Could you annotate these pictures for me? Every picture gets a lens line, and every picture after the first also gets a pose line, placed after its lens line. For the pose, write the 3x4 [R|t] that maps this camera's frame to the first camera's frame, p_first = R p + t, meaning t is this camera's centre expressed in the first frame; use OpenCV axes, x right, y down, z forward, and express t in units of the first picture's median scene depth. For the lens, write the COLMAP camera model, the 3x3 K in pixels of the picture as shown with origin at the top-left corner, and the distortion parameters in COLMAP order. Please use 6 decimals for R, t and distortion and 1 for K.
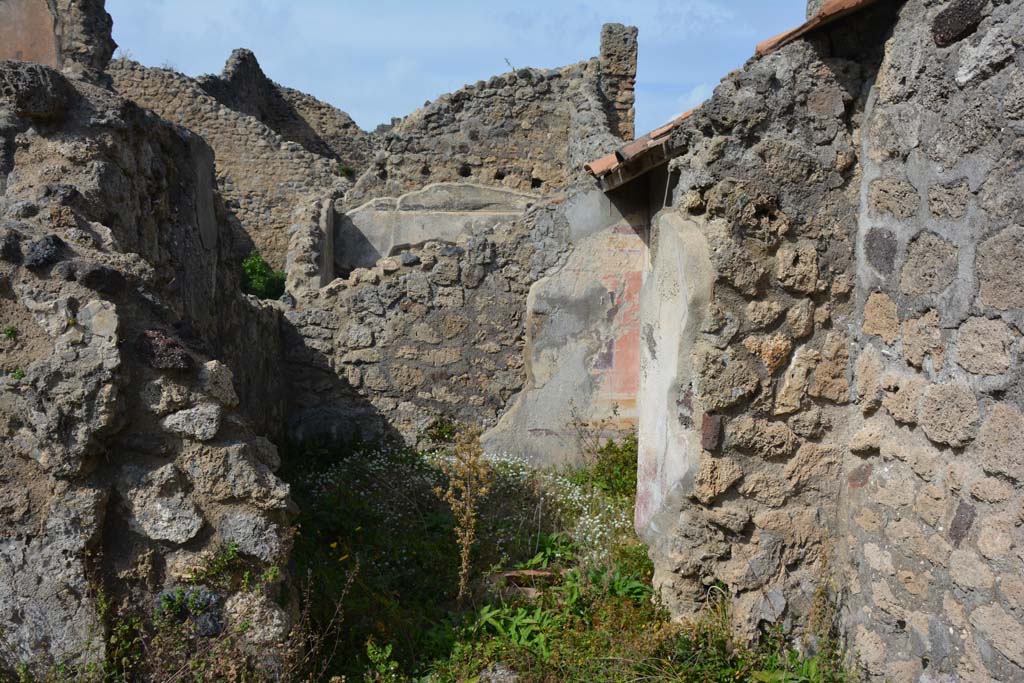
lens RADIAL K [[797.2, 0, 512.0], [0, 797.2, 343.5], [0, 0, 1]] dist [-0.165047, 0.117497]
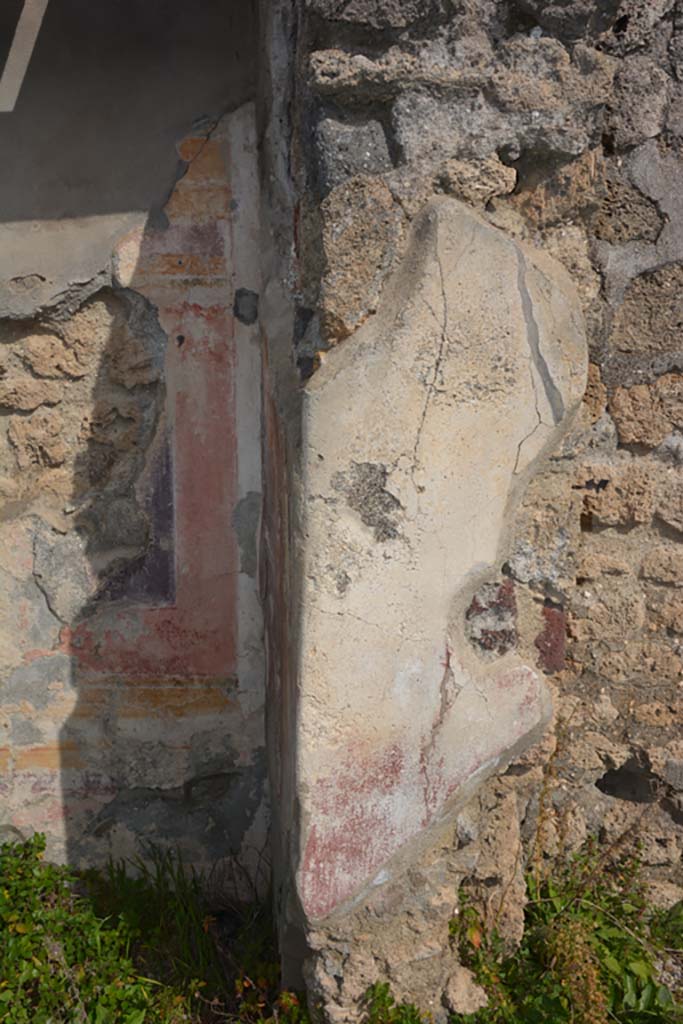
lens RADIAL K [[962.0, 0, 342.8], [0, 962.0, 521.6], [0, 0, 1]] dist [-0.049157, 0.000000]
pose [[0.077649, -0.254689, 0.963901, -0.151383], [0.072448, 0.965705, 0.249329, -0.056786], [-0.994345, 0.050472, 0.093438, 0.445357]]
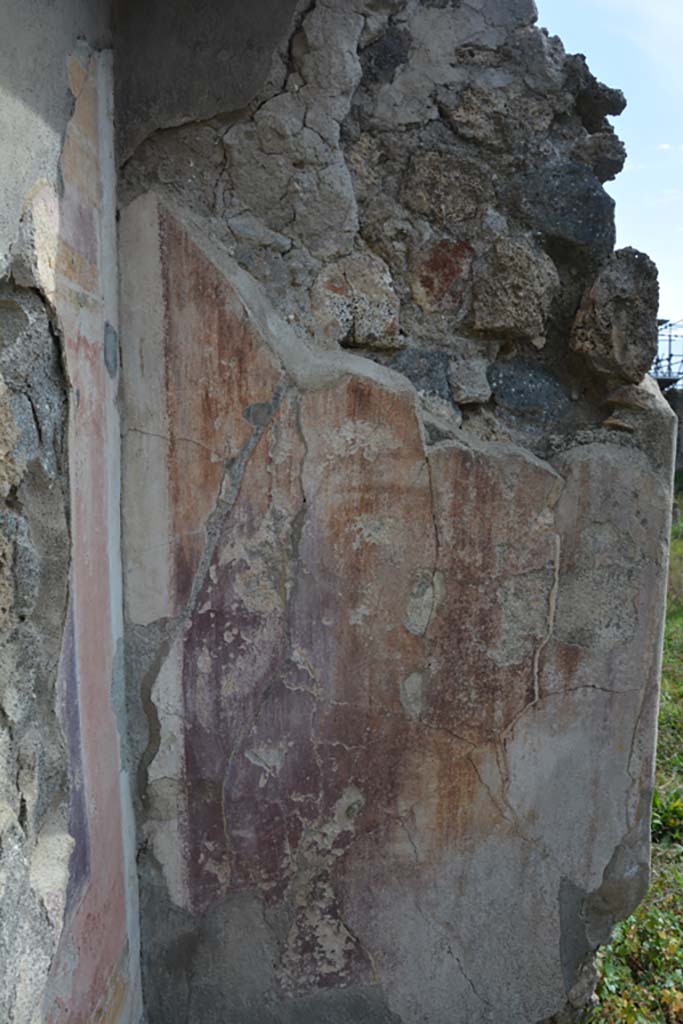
lens RADIAL K [[797.2, 0, 343.2], [0, 797.2, 515.6], [0, 0, 1]] dist [-0.165047, 0.117497]
pose [[-0.992641, -0.031681, 0.116879, 0.146319], [-0.009423, 0.982453, 0.186274, -0.043407], [-0.120729, 0.183802, -0.975521, 0.703843]]
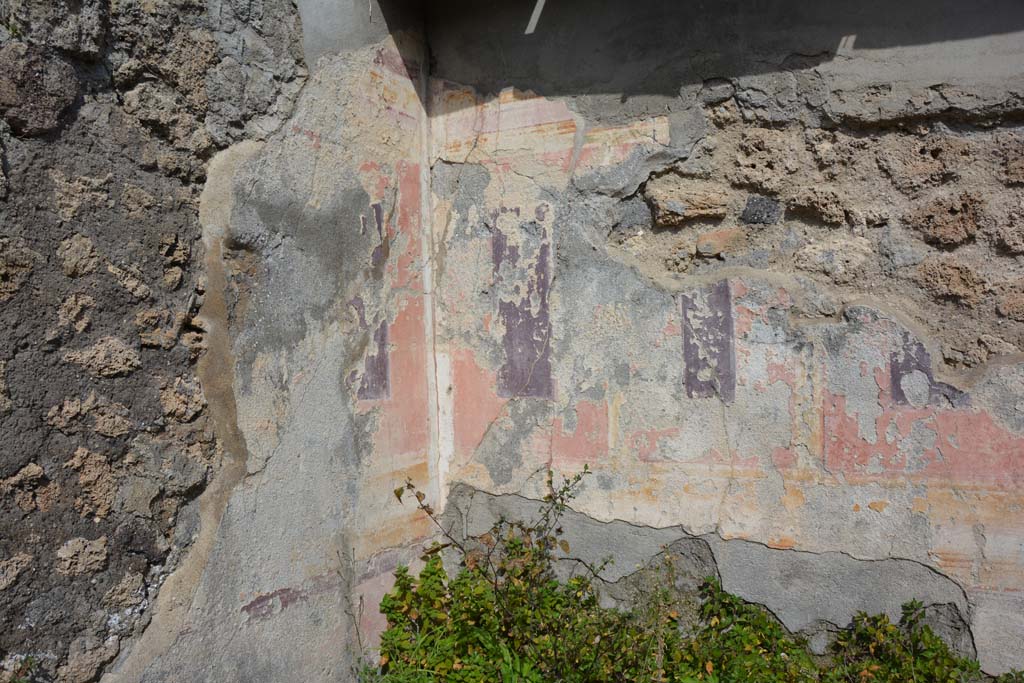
lens RADIAL K [[797.2, 0, 514.8], [0, 797.2, 351.8], [0, 0, 1]] dist [-0.165047, 0.117497]
pose [[0.560245, -0.047992, 0.826935, -0.170638], [0.094202, 0.995535, -0.006045, 0.018378], [-0.822953, 0.081286, 0.562265, 0.728154]]
